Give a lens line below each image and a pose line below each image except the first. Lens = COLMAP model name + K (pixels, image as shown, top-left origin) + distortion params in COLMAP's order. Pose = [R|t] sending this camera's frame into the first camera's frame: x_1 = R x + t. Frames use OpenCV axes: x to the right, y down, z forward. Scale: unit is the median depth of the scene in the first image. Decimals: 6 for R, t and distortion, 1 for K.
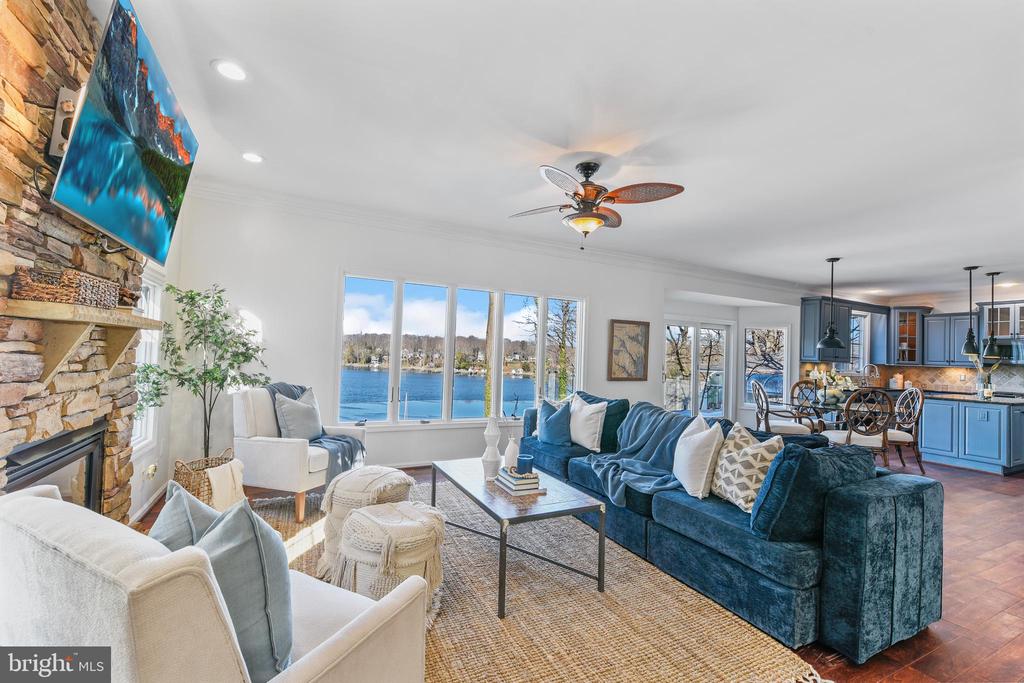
lens RADIAL K [[451.6, 0, 506.7], [0, 451.6, 340.3], [0, 0, 1]] dist [0.005053, -0.002364]
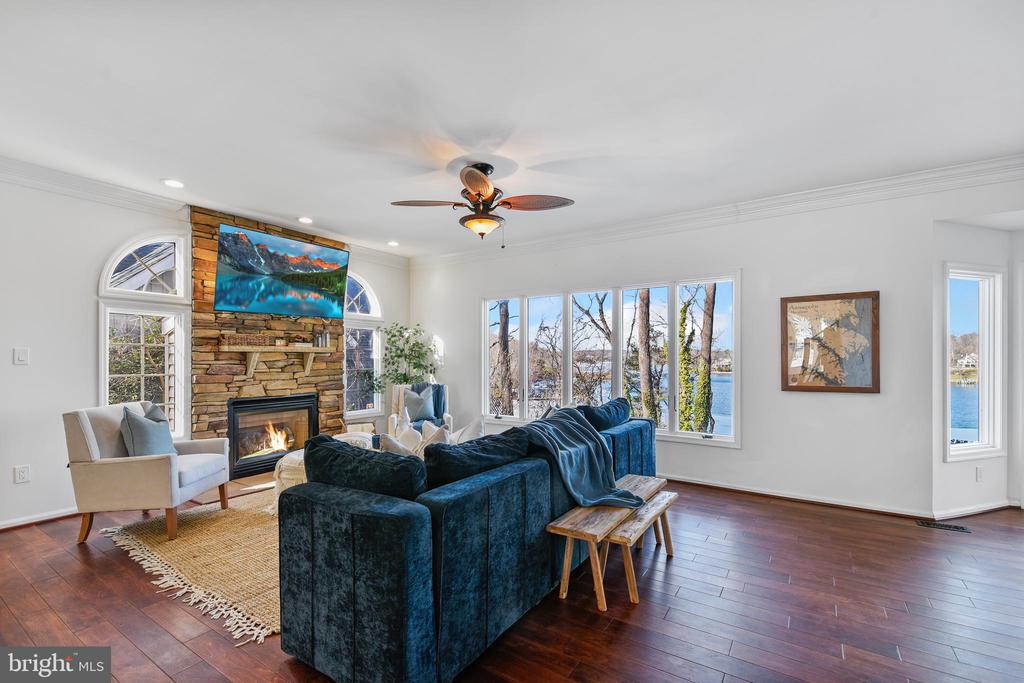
lens RADIAL K [[451.6, 0, 513.1], [0, 451.6, 350.6], [0, 0, 1]] dist [0.005053, -0.002364]
pose [[0.464734, -0.049494, -0.884066, 0.621955], [0.050324, 0.998299, -0.029435, 0.030071], [0.884019, -0.030810, 0.466434, 0.335156]]
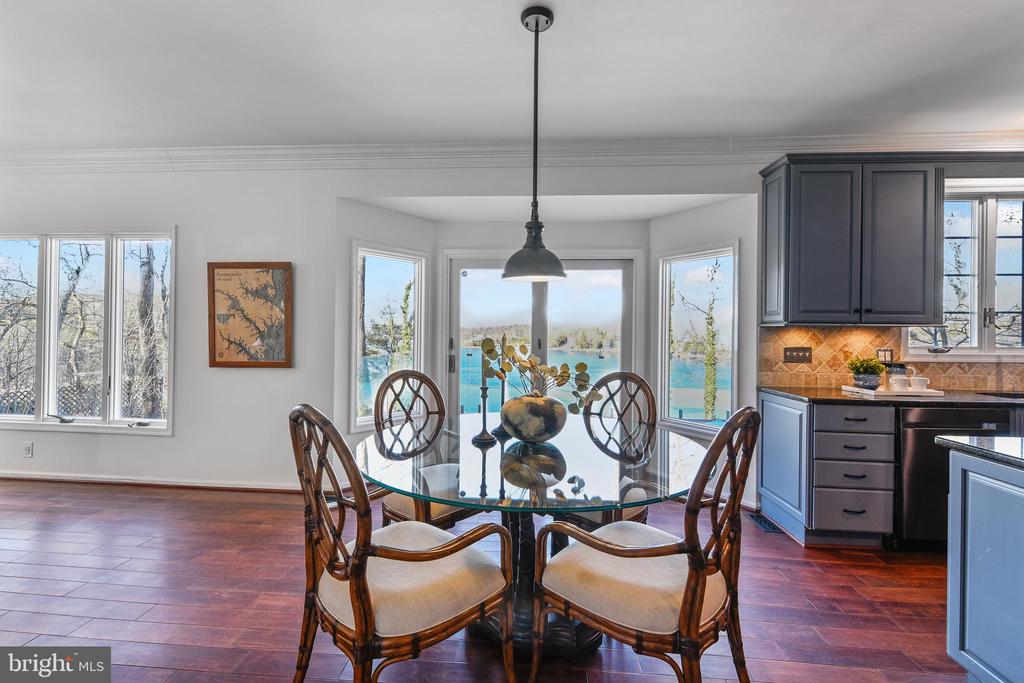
lens RADIAL K [[451.6, 0, 515.7], [0, 451.6, 334.2], [0, 0, 1]] dist [0.005053, -0.002364]
pose [[0.848499, -0.026325, -0.528541, 0.865558], [0.036284, 0.999306, 0.008476, 0.055264], [0.527951, -0.026370, 0.848865, 0.696920]]
